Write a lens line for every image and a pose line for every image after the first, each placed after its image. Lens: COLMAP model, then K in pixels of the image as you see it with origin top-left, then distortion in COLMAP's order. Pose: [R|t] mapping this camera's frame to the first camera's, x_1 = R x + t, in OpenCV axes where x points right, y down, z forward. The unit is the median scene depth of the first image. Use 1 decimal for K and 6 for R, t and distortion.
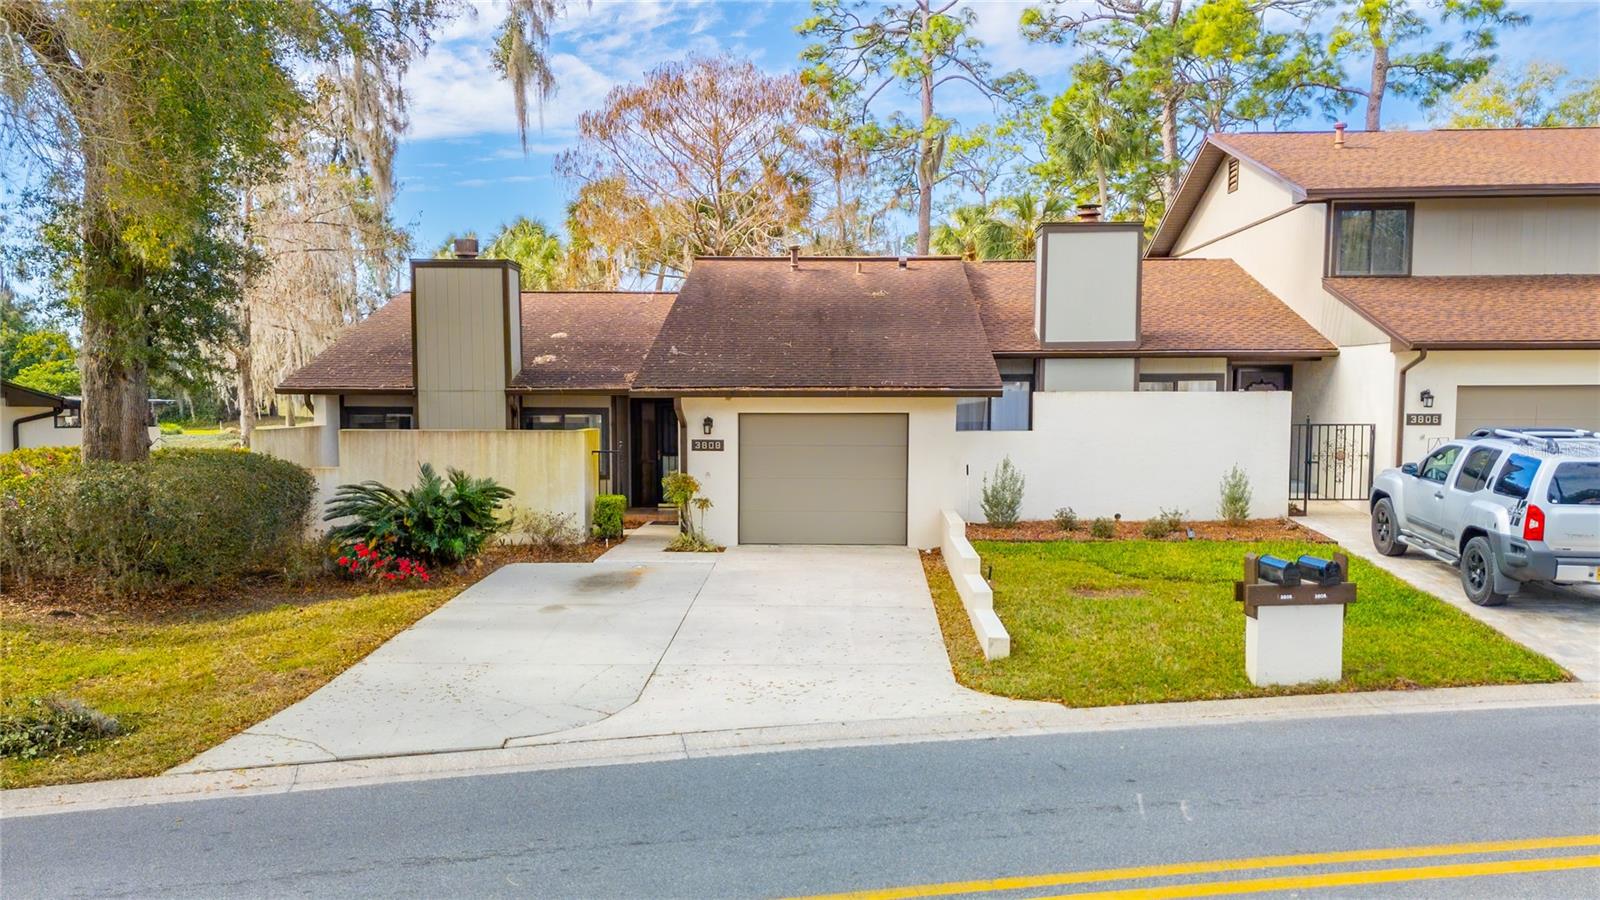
lens RADIAL K [[1170.7, 0, 800.0], [0, 1170.7, 450.0], [0, 0, 1]] dist [0.082684, -0.000713]
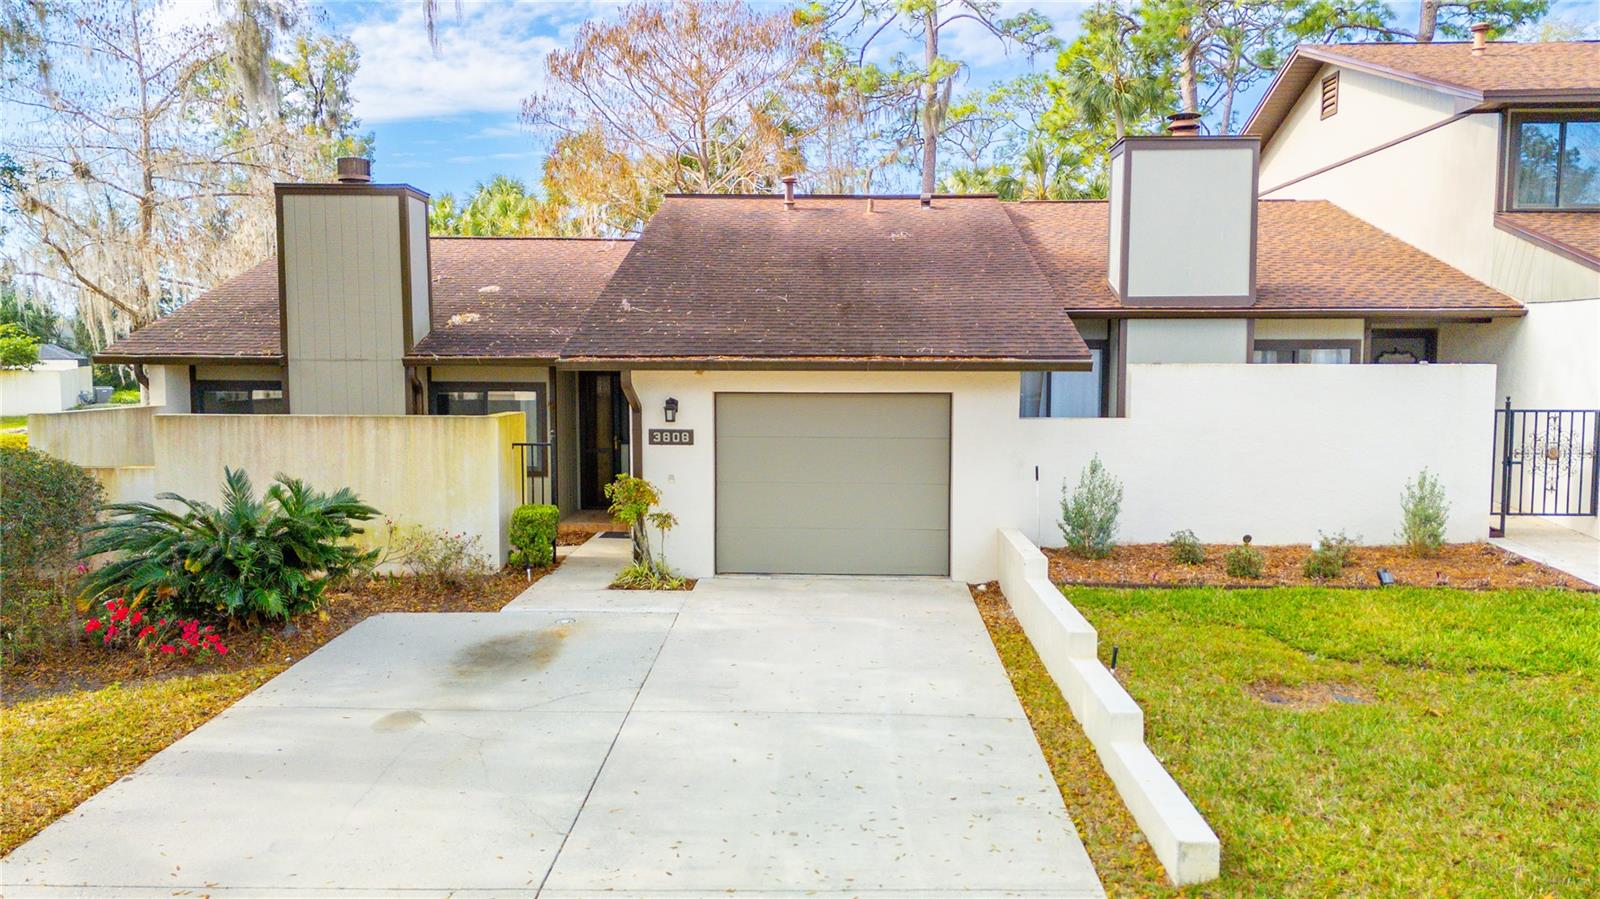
lens RADIAL K [[1146.6, 0, 855.4], [0, 1146.6, 444.2], [0, 0, 1]] dist [0.033742, 0.001590]
pose [[0.998402, -0.002243, 0.056464, -0.005753], [0.000901, 0.999717, 0.023783, -0.015682], [-0.056501, -0.023694, 0.998121, 0.281303]]
